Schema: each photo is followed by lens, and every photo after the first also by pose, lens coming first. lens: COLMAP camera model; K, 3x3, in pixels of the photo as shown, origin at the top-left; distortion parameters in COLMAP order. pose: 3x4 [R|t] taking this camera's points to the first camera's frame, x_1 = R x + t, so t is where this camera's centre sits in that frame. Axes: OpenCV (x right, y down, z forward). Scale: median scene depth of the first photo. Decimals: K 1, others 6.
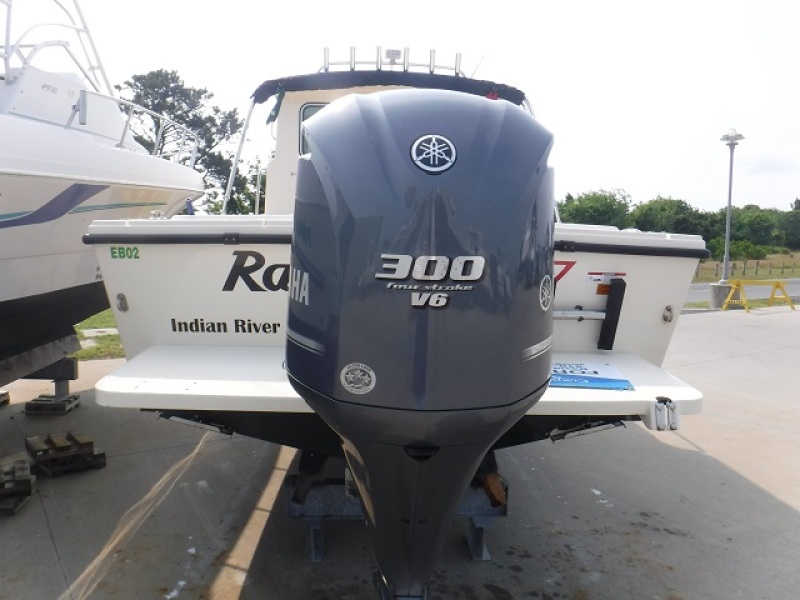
lens RADIAL K [[647.8, 0, 397.1], [0, 647.8, 304.1], [0, 0, 1]] dist [-0.118234, 0.048775]
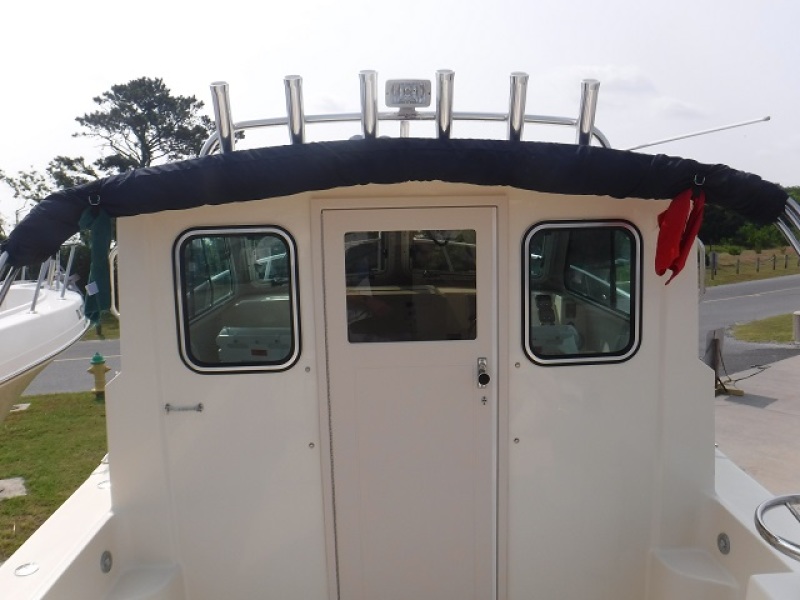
lens RADIAL K [[638.4, 0, 399.4], [0, 638.4, 304.9], [0, 0, 1]] dist [-0.083757, 0.018371]
pose [[0.998868, -0.042727, -0.020890, -0.016721], [0.043068, 0.998941, 0.016158, -0.551786], [0.020177, -0.017039, 0.999651, 1.275359]]
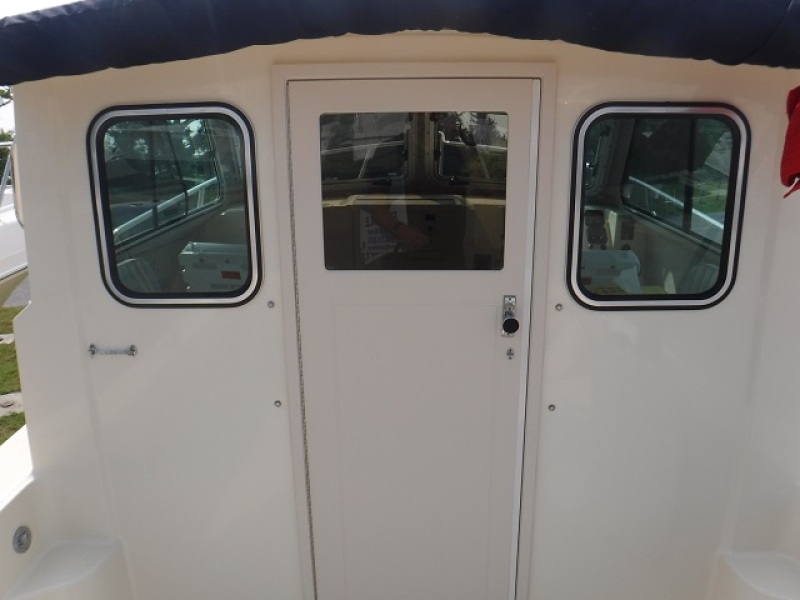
lens RADIAL K [[638.4, 0, 399.4], [0, 638.4, 304.9], [0, 0, 1]] dist [-0.083757, 0.018371]
pose [[0.996516, -0.009404, -0.082872, 0.015844], [0.022029, 0.988014, 0.152784, -0.550178], [0.080441, -0.154077, 0.984779, 1.501676]]
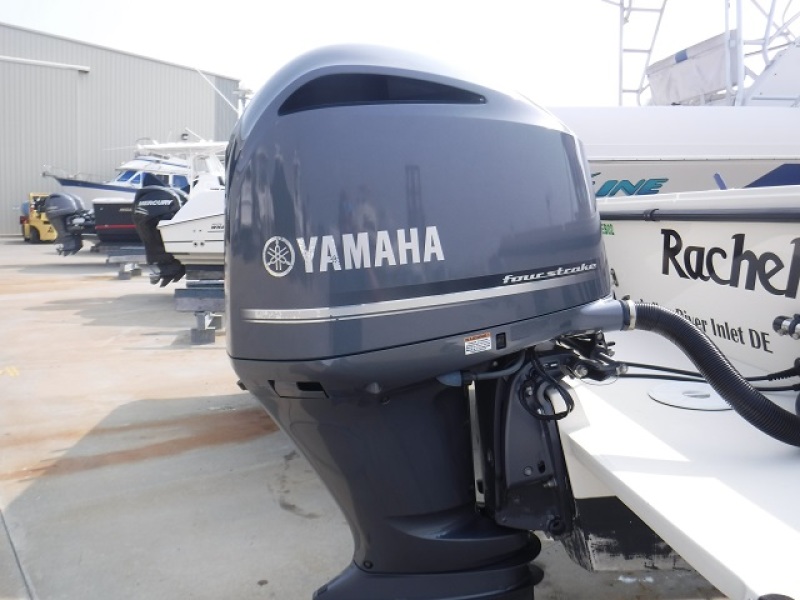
lens RADIAL K [[638.4, 0, 399.4], [0, 638.4, 304.9], [0, 0, 1]] dist [-0.083757, 0.018371]
pose [[0.081259, 0.124147, -0.988931, 0.561686], [-0.113823, 0.986877, 0.114537, -0.035723], [0.990172, 0.103256, 0.094324, 0.541488]]
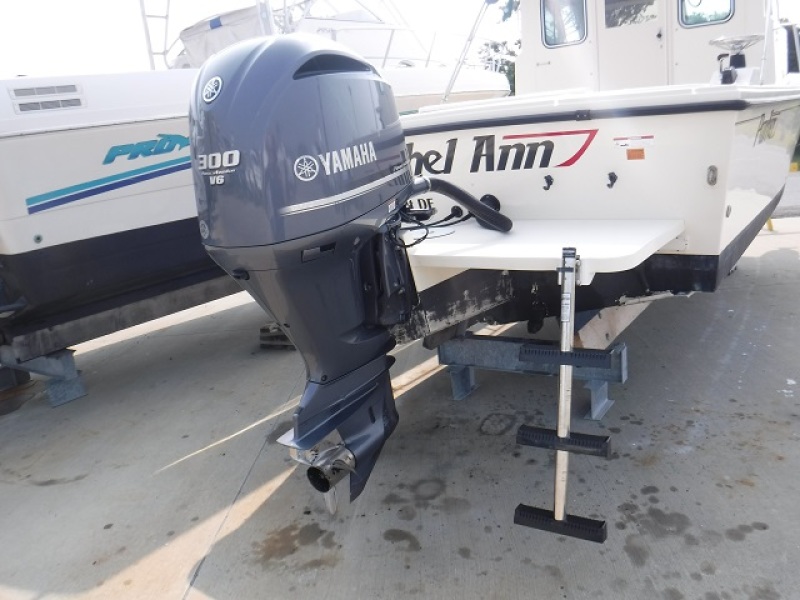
lens RADIAL K [[653.8, 0, 396.4], [0, 653.8, 310.3], [0, 0, 1]] dist [-0.103268, 0.022009]
pose [[0.792246, 0.049292, -0.608208, 0.641528], [0.056204, 0.986600, 0.153170, 0.042245], [0.607608, -0.155532, 0.778859, -0.030417]]
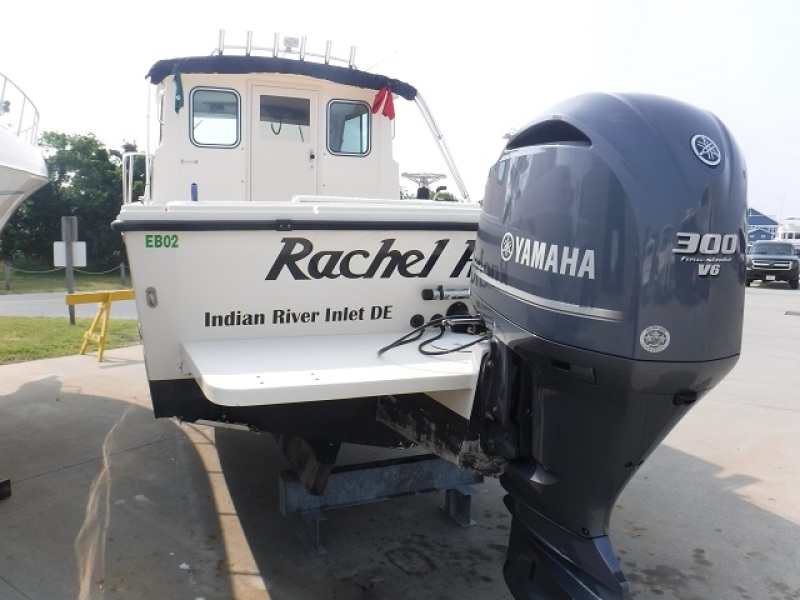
lens RADIAL K [[647.8, 0, 397.1], [0, 647.8, 304.1], [0, 0, 1]] dist [-0.118234, 0.048775]
pose [[0.938193, -0.045481, 0.343112, -0.407028], [0.041765, 0.998961, 0.018214, 0.005157], [-0.343584, -0.002758, 0.939118, 0.036194]]
